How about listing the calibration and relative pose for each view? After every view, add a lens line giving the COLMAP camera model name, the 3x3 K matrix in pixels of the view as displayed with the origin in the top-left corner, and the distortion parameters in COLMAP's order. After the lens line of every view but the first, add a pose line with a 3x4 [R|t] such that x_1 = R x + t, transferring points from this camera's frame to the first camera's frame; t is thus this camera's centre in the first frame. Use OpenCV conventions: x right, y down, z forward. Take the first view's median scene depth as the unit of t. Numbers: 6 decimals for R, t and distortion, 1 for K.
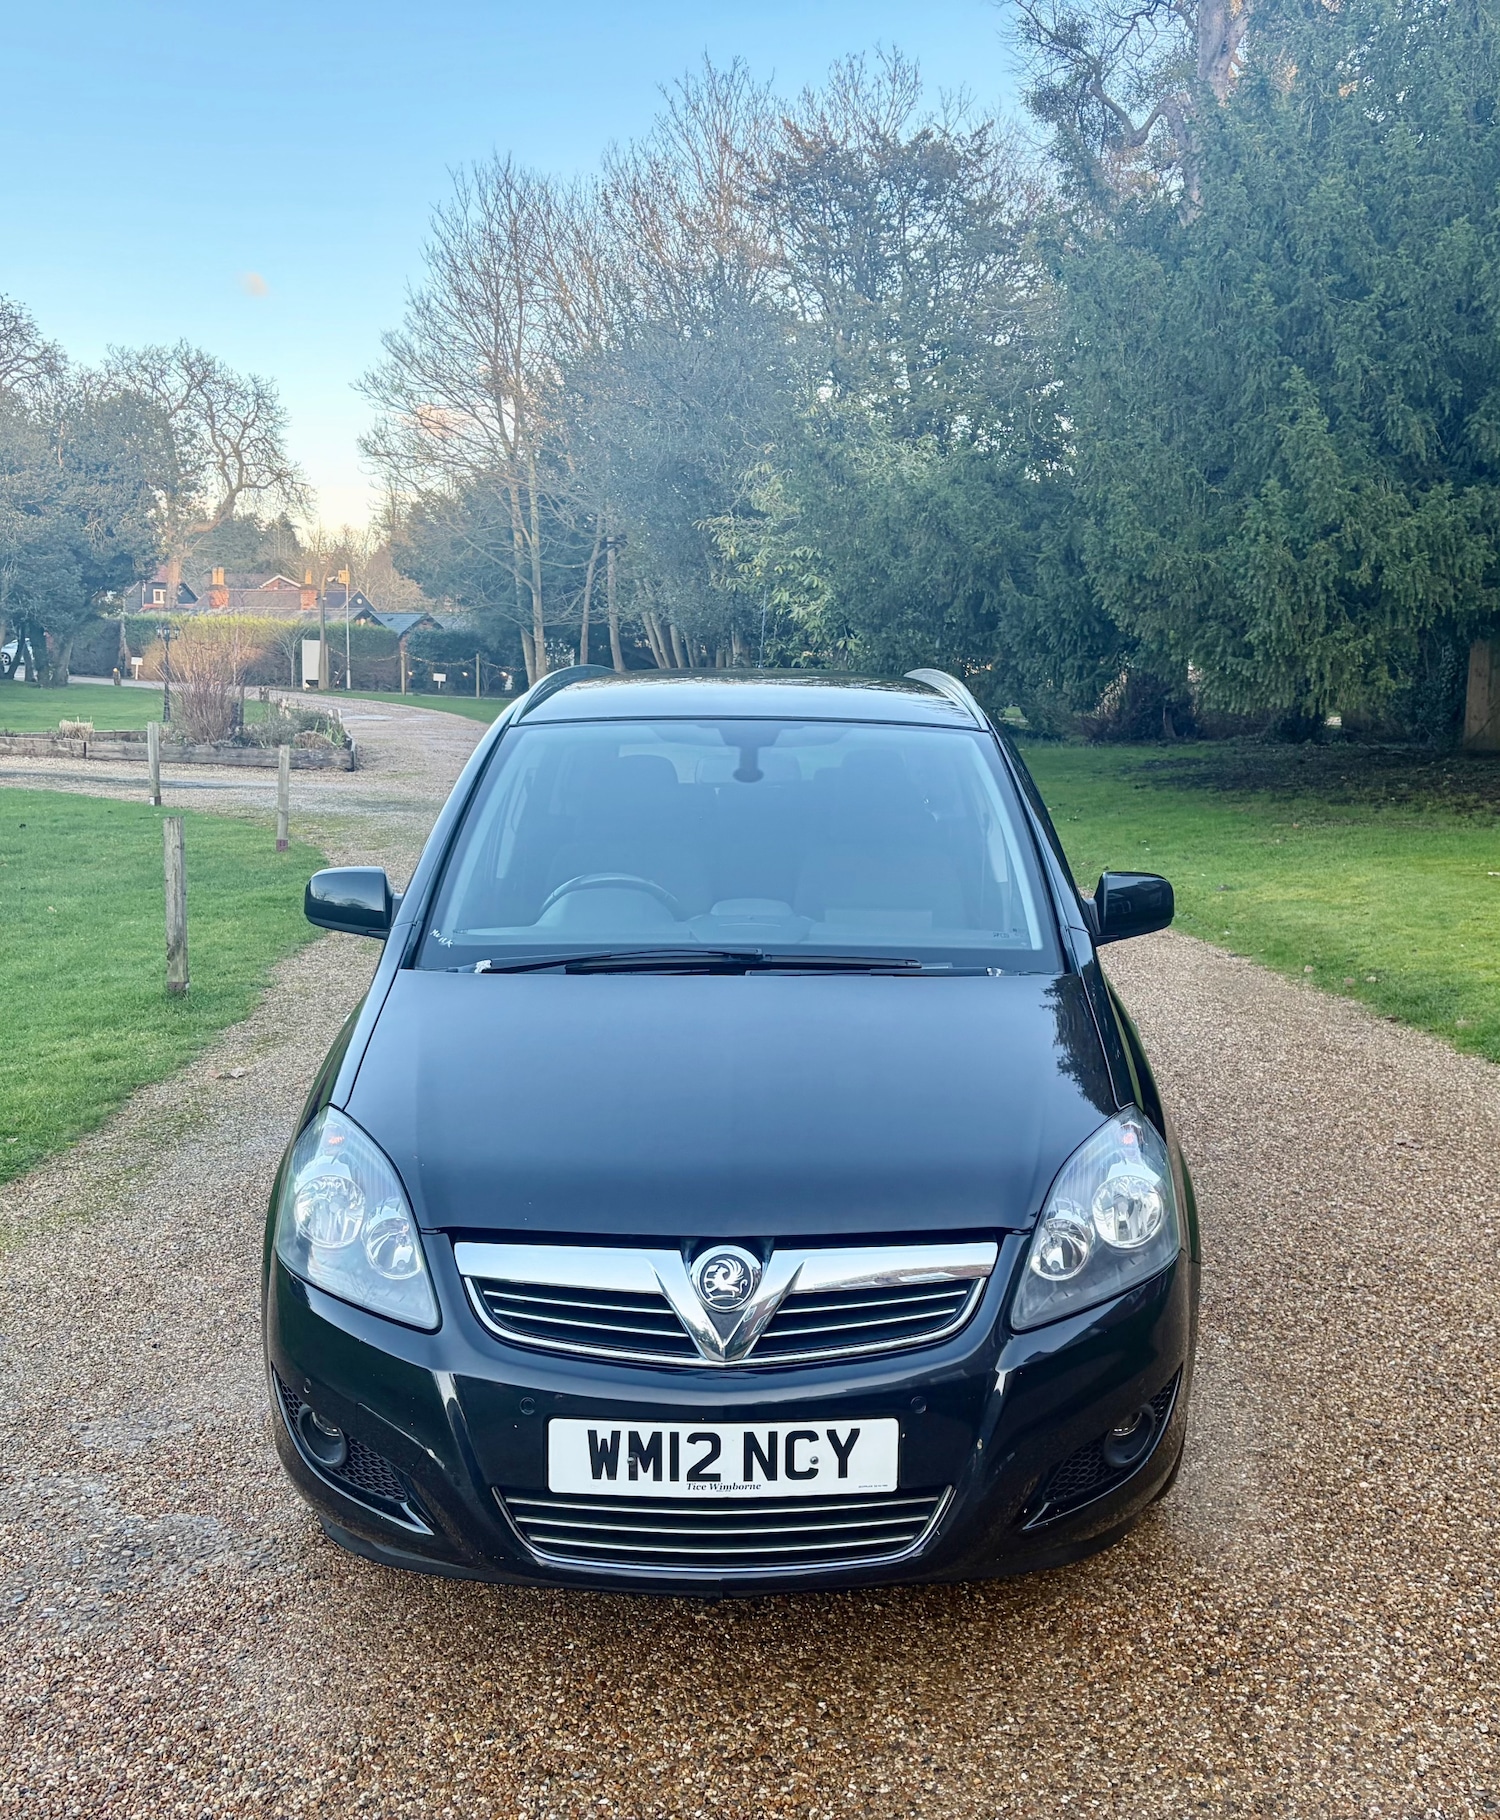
lens RADIAL K [[1699.8, 0, 777.9], [0, 1699.8, 906.2], [0, 0, 1]] dist [0.009465, -0.003395]
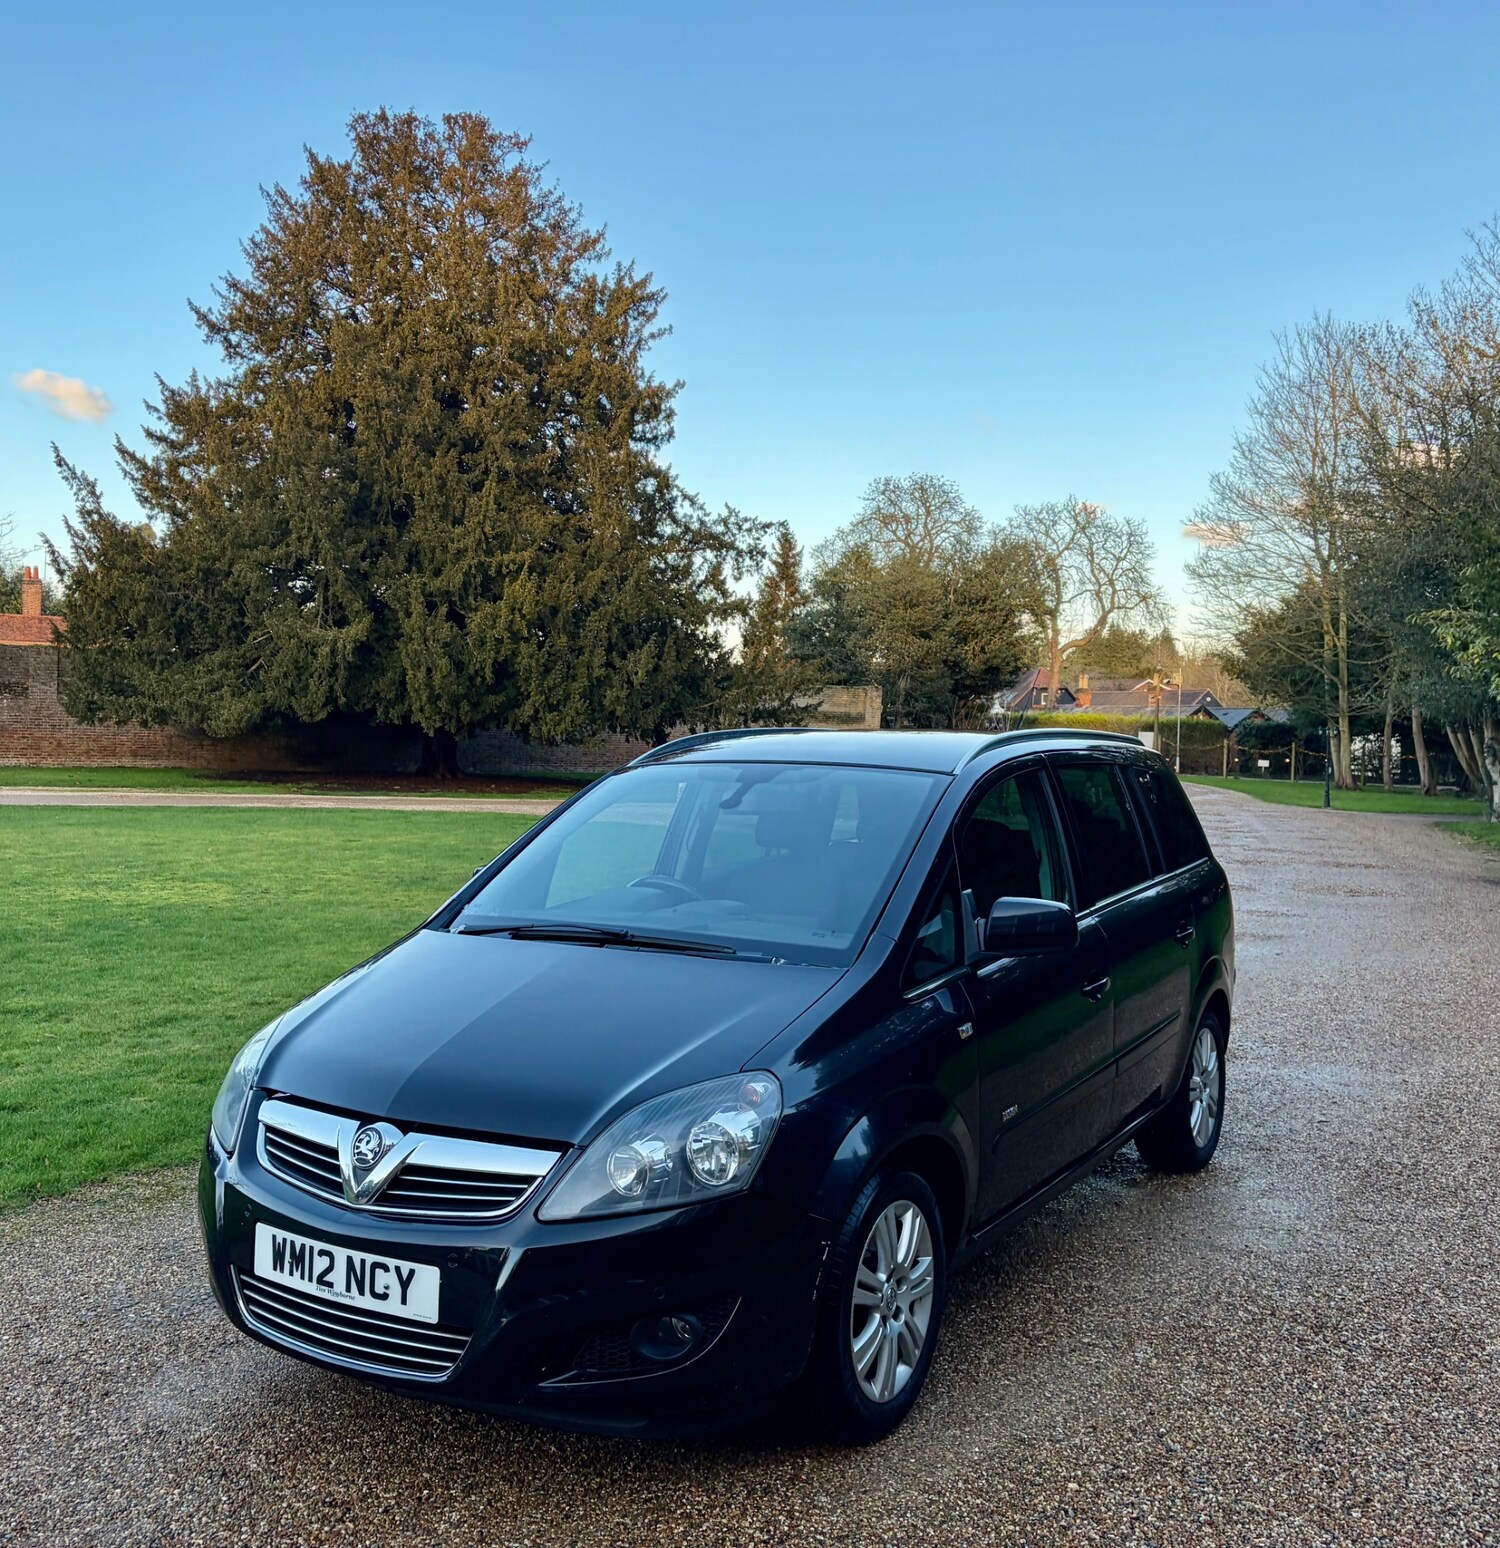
lens RADIAL K [[1447.1, 0, 740.9], [0, 1447.1, 777.7], [0, 0, 1]] dist [0.008385, 0.016859]
pose [[0.848473, 0.006768, -0.529196, 0.581786], [-0.072449, 0.991990, -0.103474, 0.014107], [0.524257, 0.126134, 0.842167, 0.080191]]
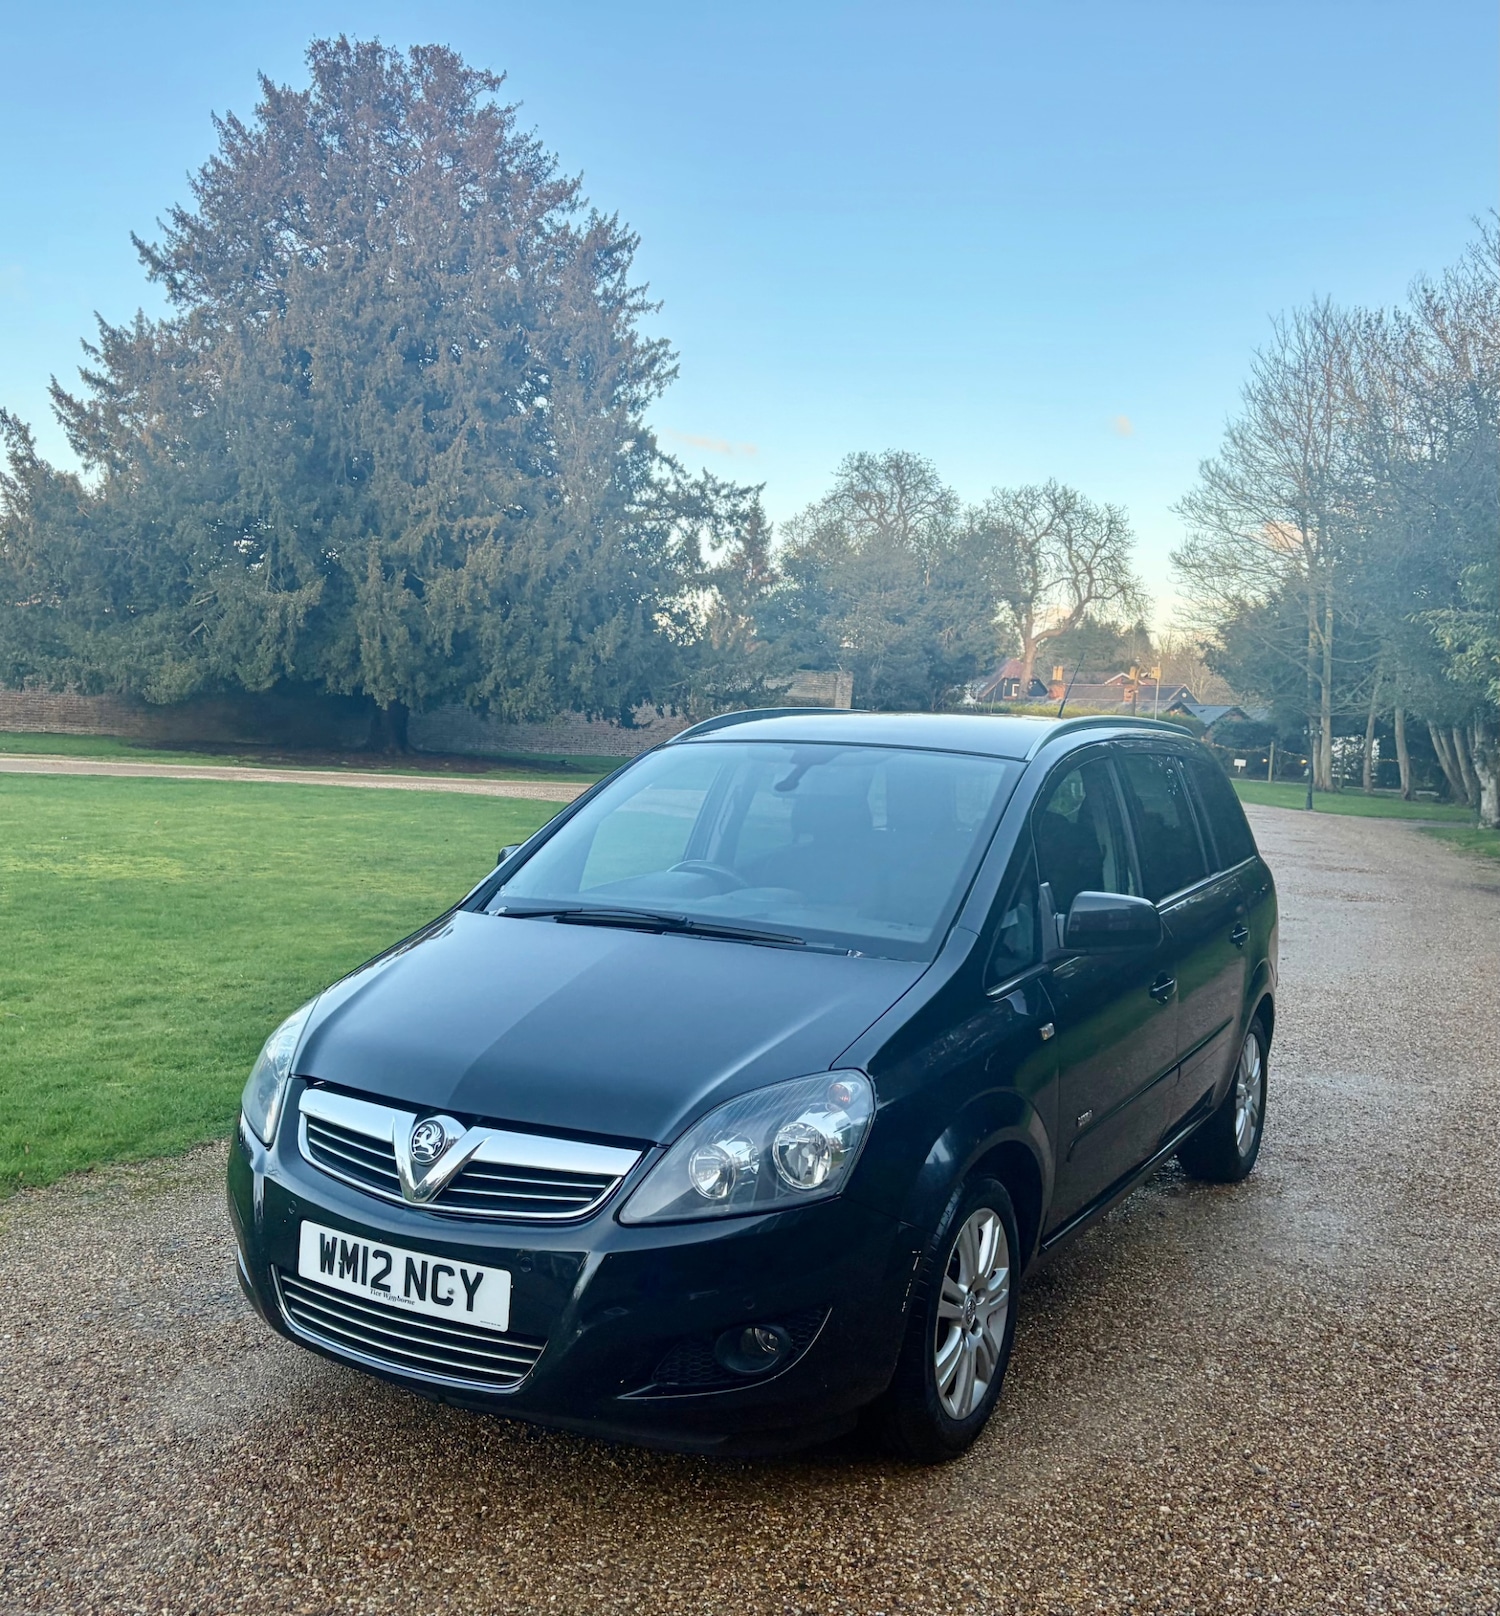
lens RADIAL K [[1506.6, 0, 750.0], [0, 1506.6, 808.0], [0, 0, 1]] dist [0.012666, 0.006086]
pose [[0.865604, 0.045223, -0.498682, 0.506268], [-0.096297, 0.992357, -0.077159, 0.022288], [0.491382, 0.114811, 0.863344, 0.064395]]
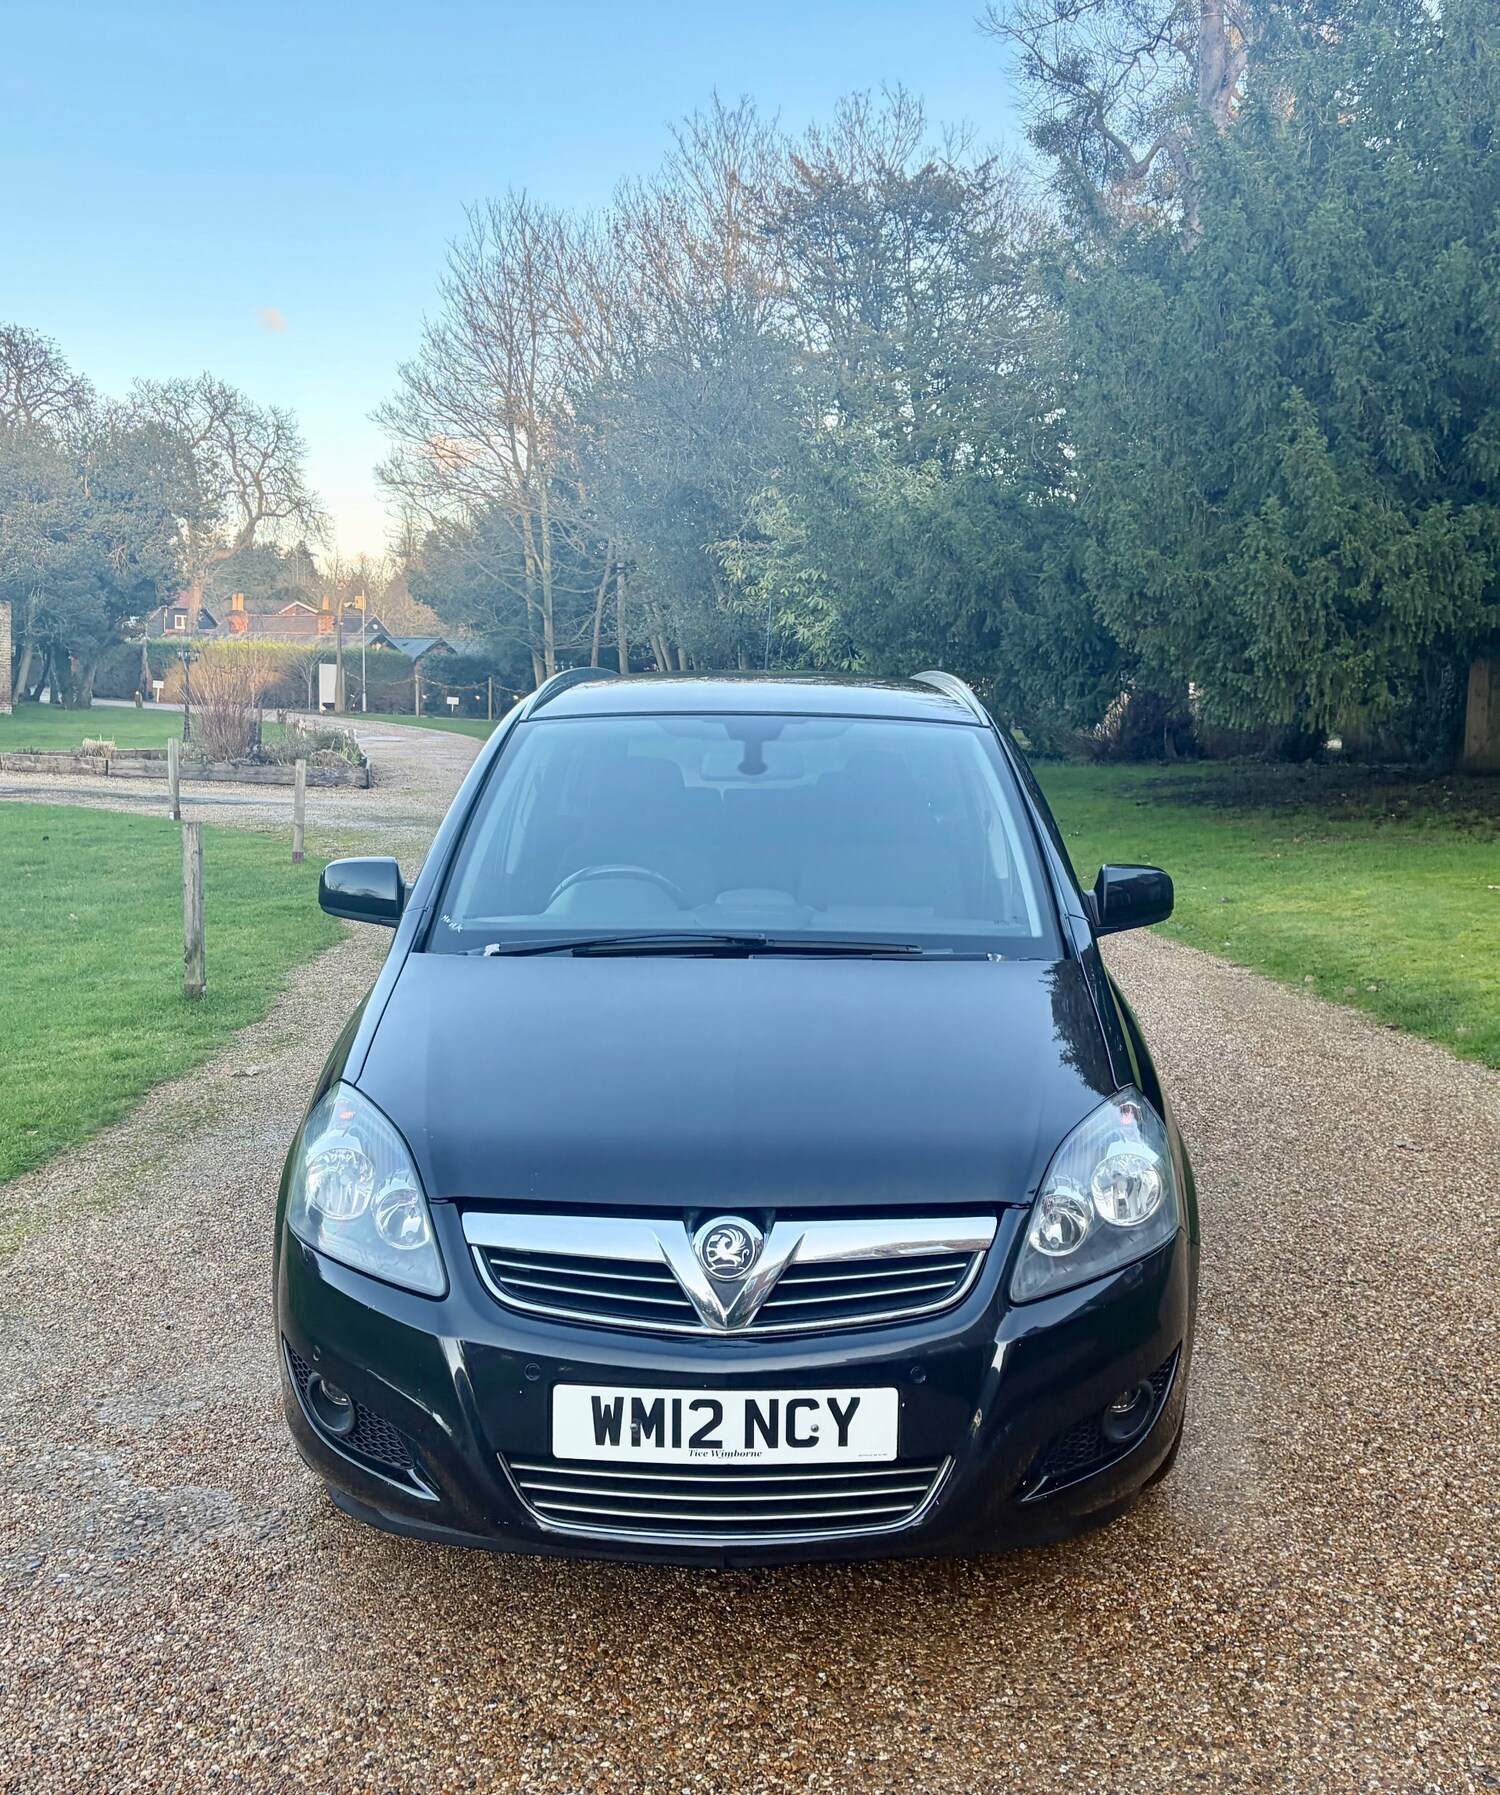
lens RADIAL K [[1674.8, 0, 750.0], [0, 1674.8, 897.5], [0, 0, 1]] dist [0.010041, -0.001013]
pose [[0.999798, 0.003313, -0.019839, 0.001092], [-0.003660, 0.999840, -0.017488, 0.018437], [0.019778, 0.017558, 0.999650, -0.001720]]
